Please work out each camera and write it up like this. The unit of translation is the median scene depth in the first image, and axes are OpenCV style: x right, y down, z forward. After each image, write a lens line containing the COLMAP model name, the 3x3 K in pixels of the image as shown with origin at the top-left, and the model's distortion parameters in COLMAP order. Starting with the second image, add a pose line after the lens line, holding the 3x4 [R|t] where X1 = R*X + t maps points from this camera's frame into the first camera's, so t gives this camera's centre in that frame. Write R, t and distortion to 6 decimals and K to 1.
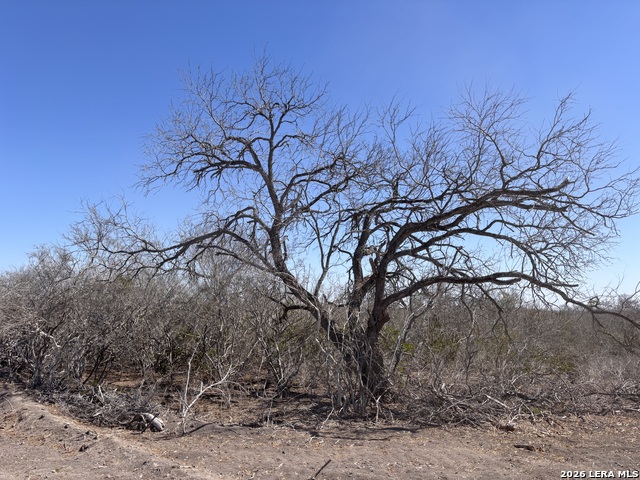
lens RADIAL K [[491.2, 0, 322.3], [0, 491.2, 239.1], [0, 0, 1]] dist [0.027320, -0.005688]
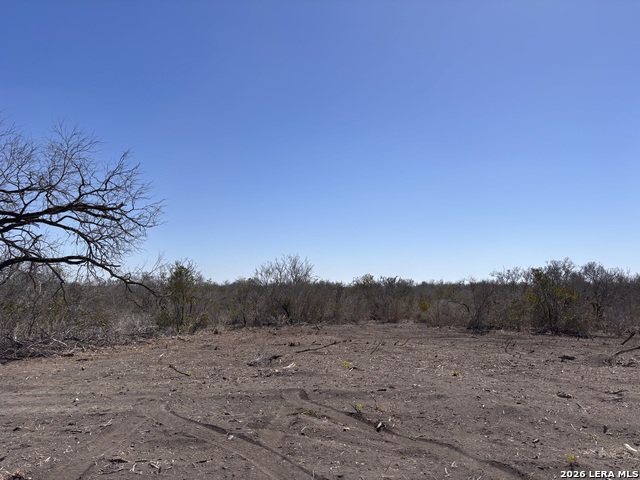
lens RADIAL K [[491.2, 0, 321.7], [0, 491.2, 240.5], [0, 0, 1]] dist [0.027320, -0.005688]
pose [[0.633156, 0.069355, 0.770910, -0.277678], [-0.108425, 0.994105, -0.000385, -0.052611], [-0.766392, -0.083342, 0.636944, -0.458895]]
